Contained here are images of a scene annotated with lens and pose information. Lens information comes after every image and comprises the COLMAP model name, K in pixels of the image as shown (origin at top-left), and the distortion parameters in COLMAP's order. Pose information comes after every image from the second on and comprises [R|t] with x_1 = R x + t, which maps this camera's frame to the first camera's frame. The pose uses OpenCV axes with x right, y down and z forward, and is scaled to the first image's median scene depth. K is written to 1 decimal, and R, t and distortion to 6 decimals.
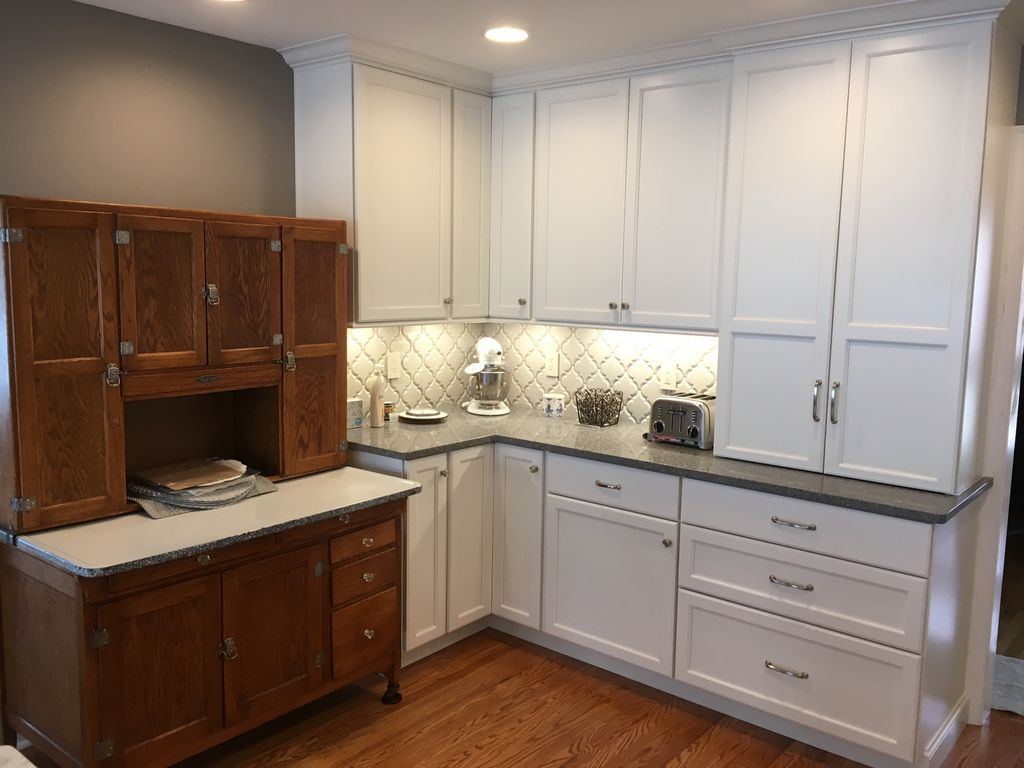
lens RADIAL K [[857.1, 0, 512.0], [0, 857.1, 384.0], [0, 0, 1]] dist [0.013671, 0.001174]
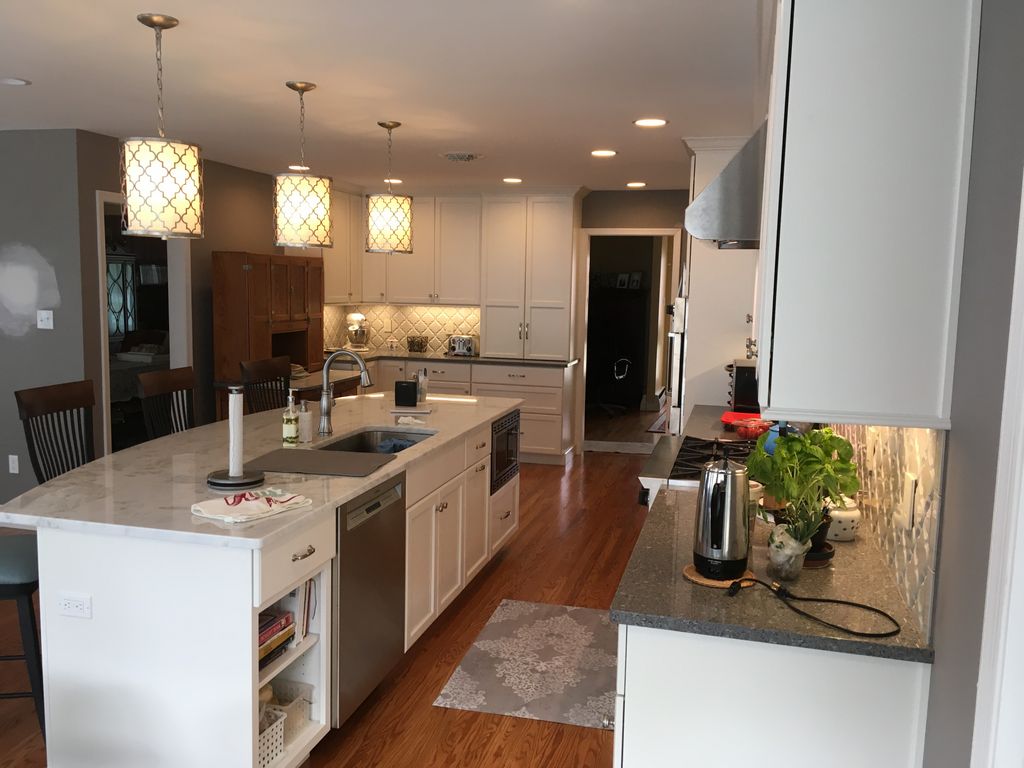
lens RADIAL K [[857.1, 0, 512.0], [0, 857.1, 384.0], [0, 0, 1]] dist [0.013671, 0.001174]
pose [[0.906100, -0.047854, 0.420348, -0.689790], [0.047588, 0.998805, 0.011127, 0.134018], [-0.420379, 0.009921, 0.907295, -1.207905]]
